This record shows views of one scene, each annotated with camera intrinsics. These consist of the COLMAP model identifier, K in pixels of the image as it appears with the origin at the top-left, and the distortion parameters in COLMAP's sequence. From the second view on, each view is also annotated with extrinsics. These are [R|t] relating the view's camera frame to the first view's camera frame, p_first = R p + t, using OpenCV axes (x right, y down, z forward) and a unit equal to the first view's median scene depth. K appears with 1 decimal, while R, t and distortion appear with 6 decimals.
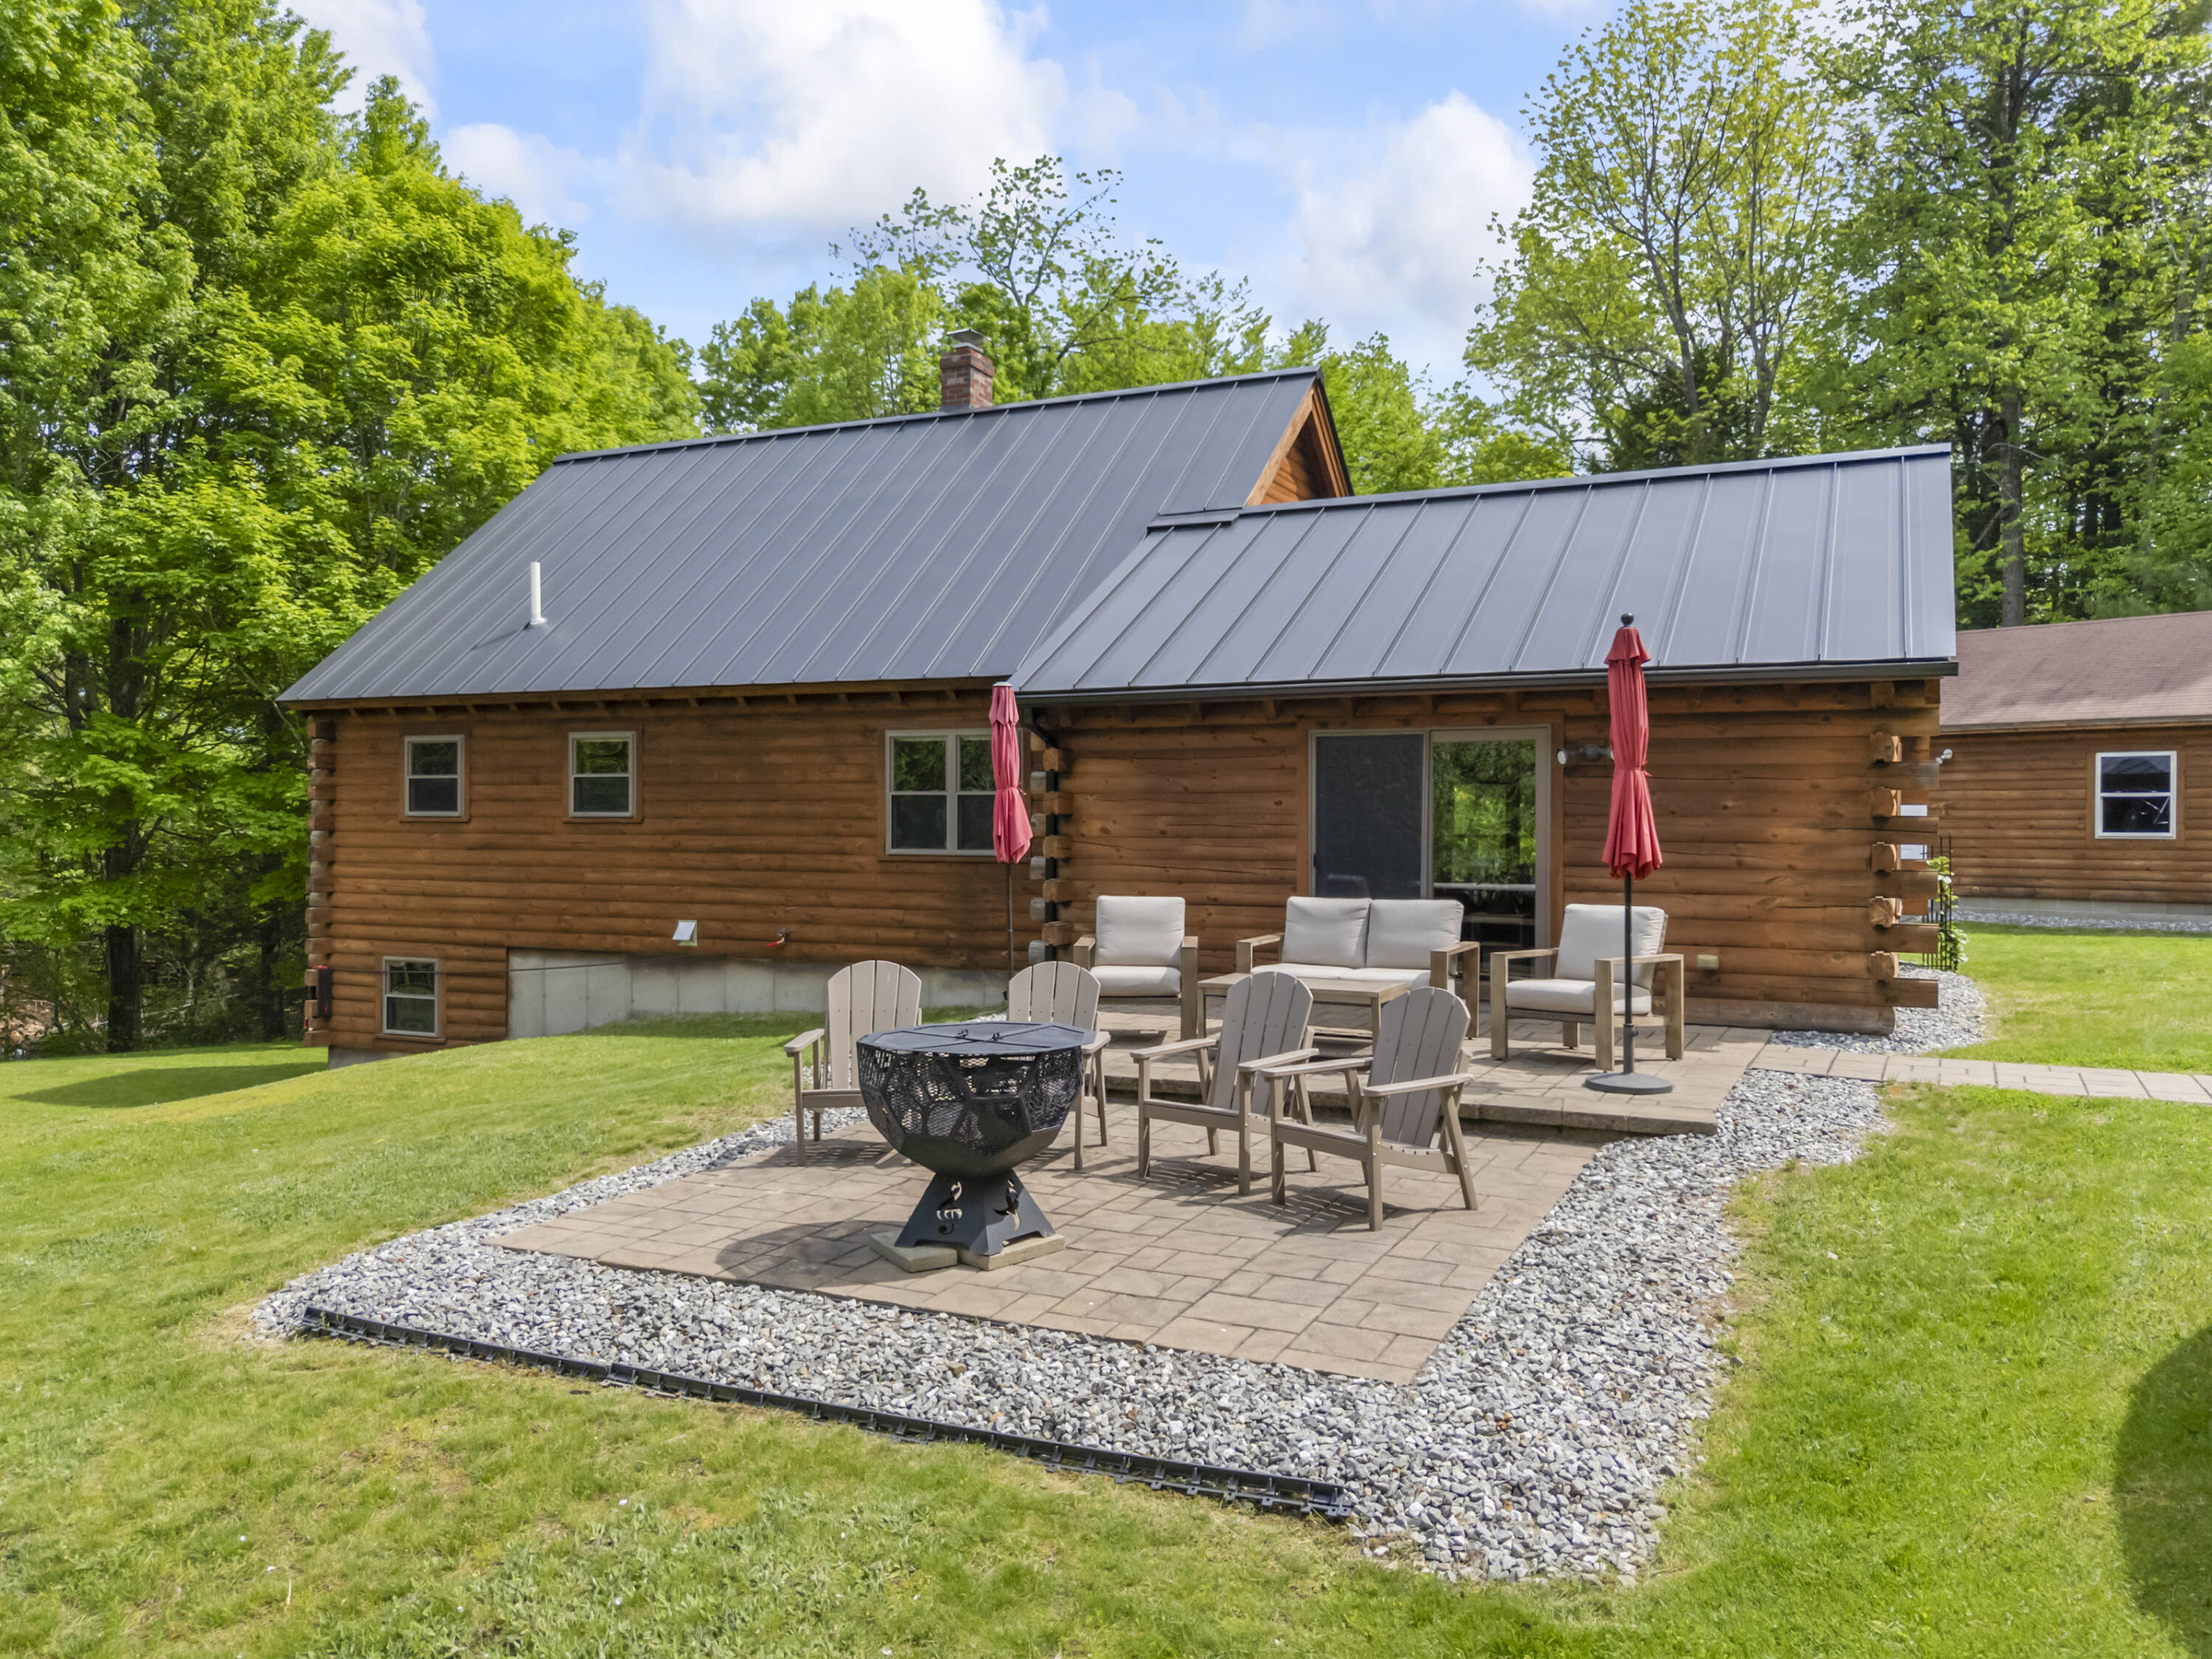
lens RADIAL K [[1641.9, 0, 1125.8], [0, 1641.9, 831.0], [0, 0, 1]] dist [0.060415, -0.038965]
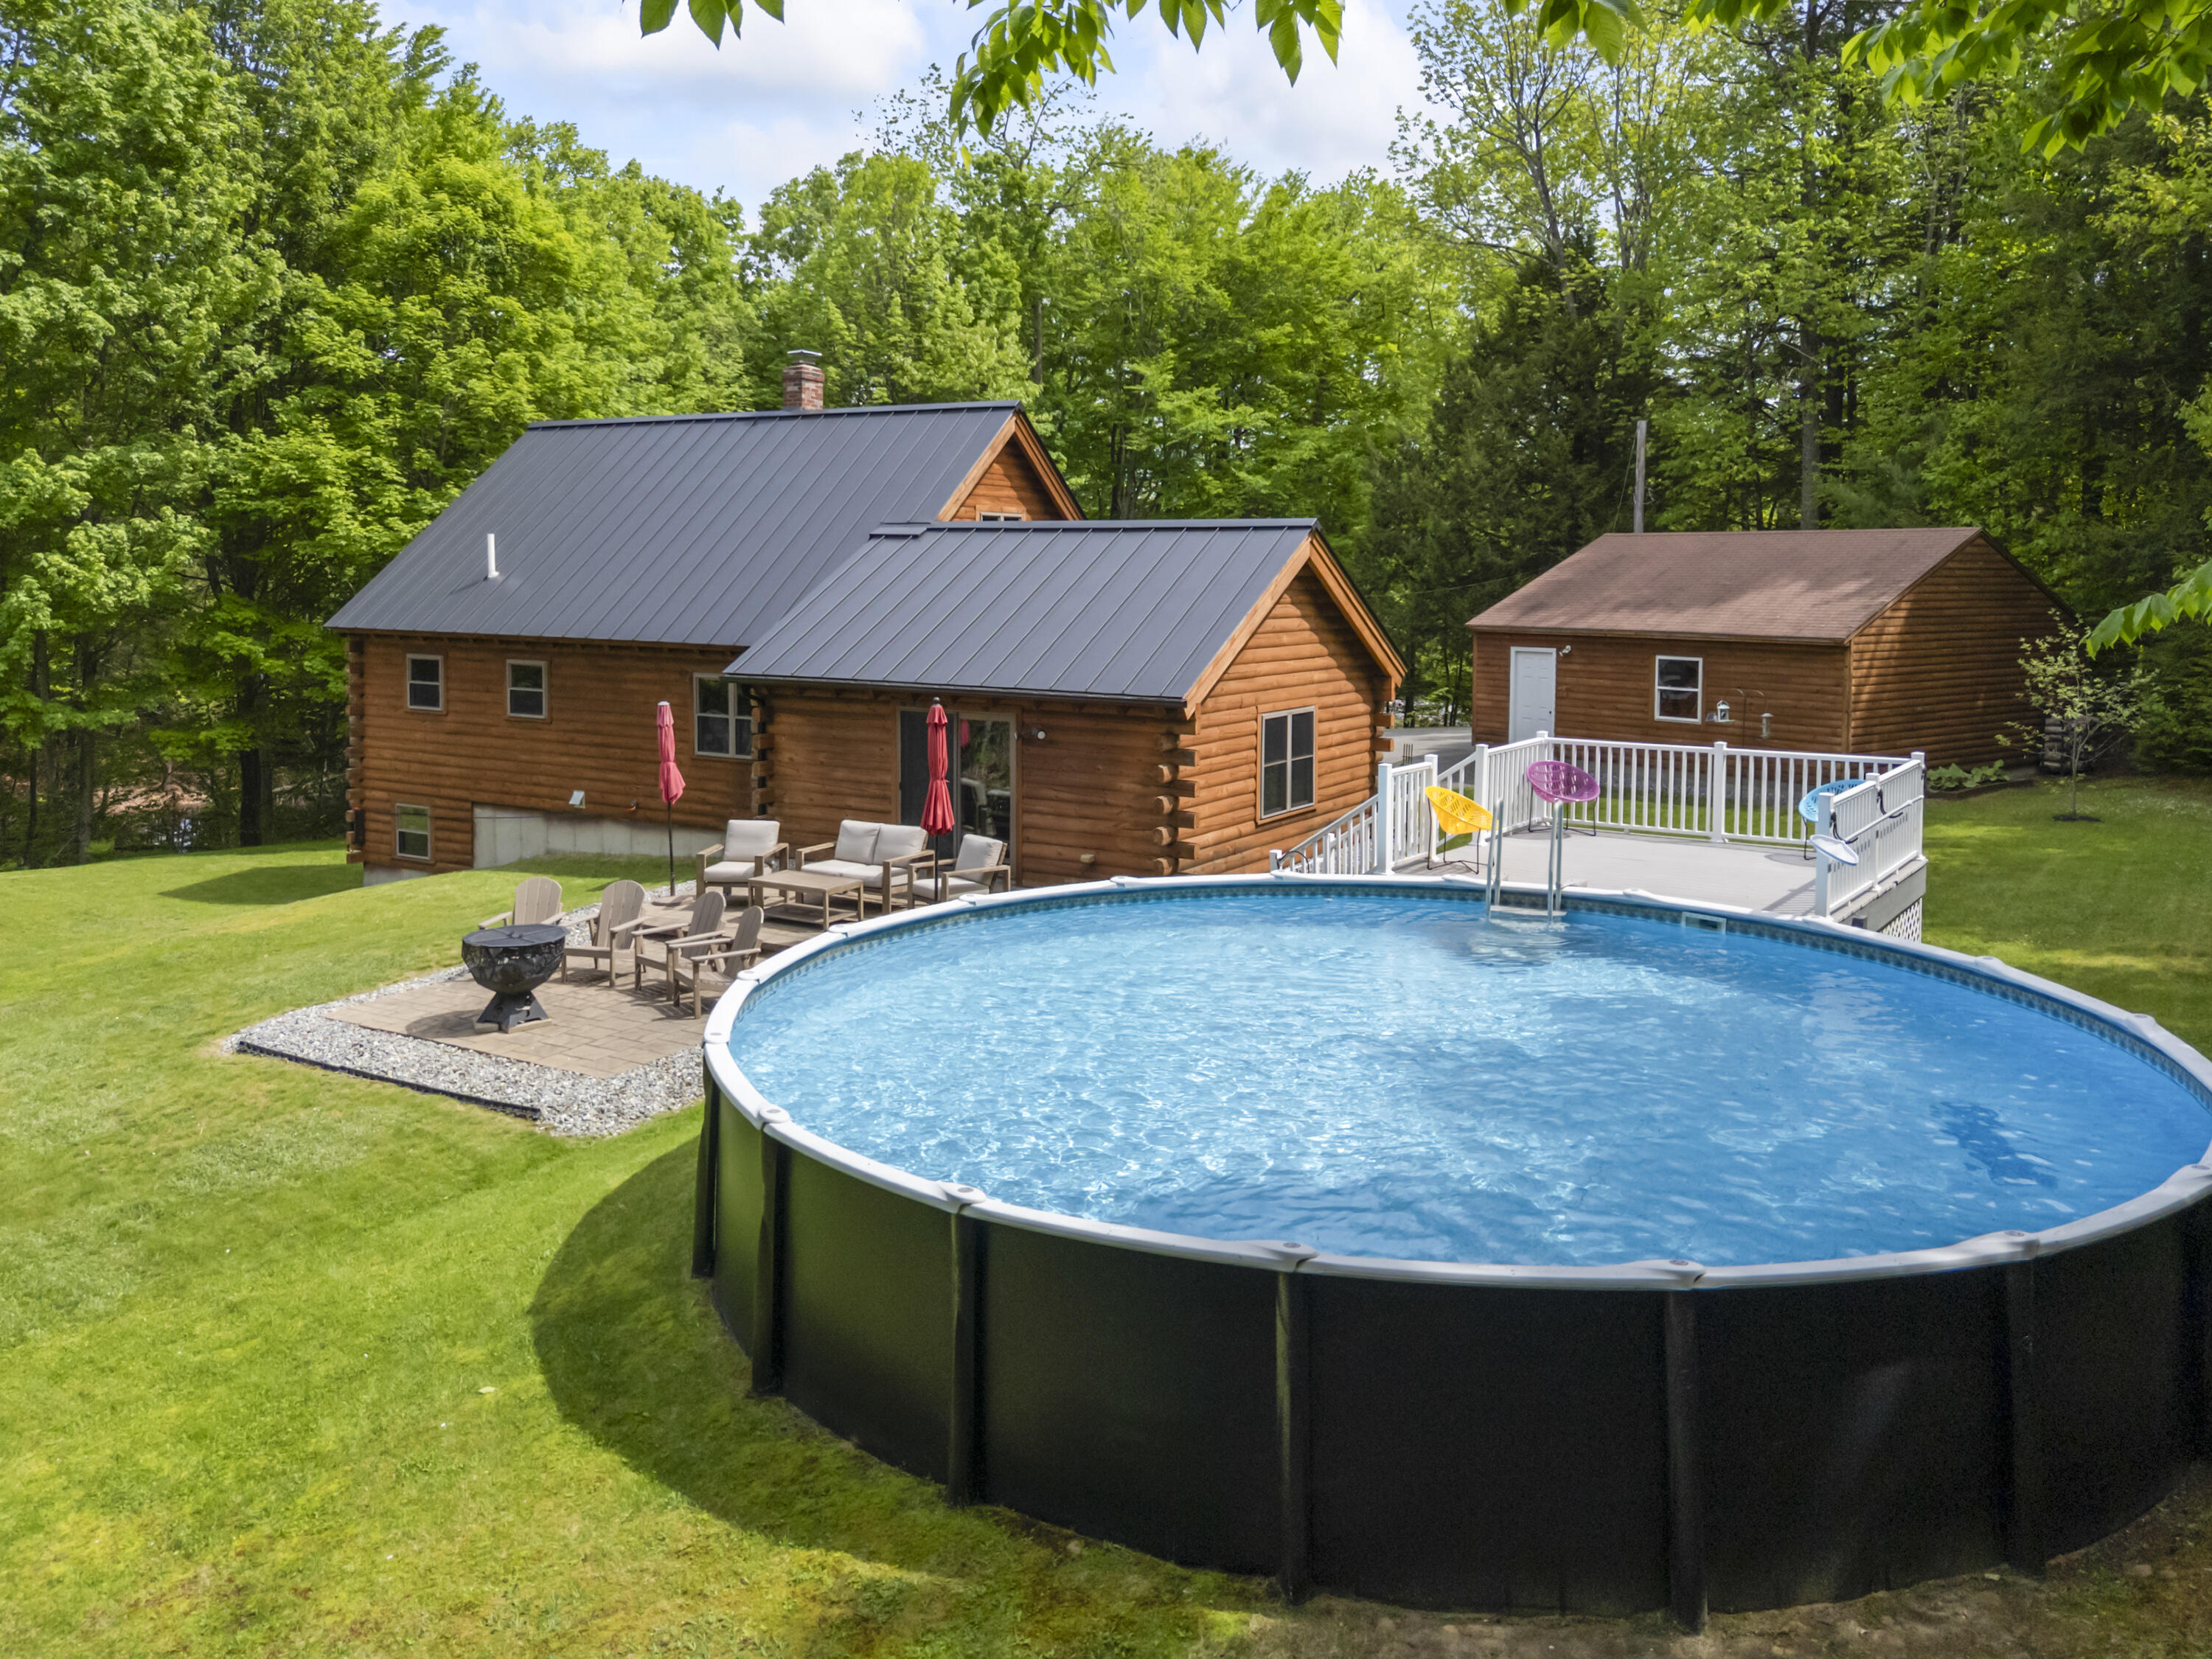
lens RADIAL K [[1641.9, 0, 1085.6], [0, 1641.9, 689.0], [0, 0, 1]] dist [0.060415, -0.038965]
pose [[0.995298, 0.007921, -0.096534, 0.268279], [-0.001775, 0.997975, 0.063580, -0.106706], [0.096842, -0.063109, 0.993297, -0.351903]]
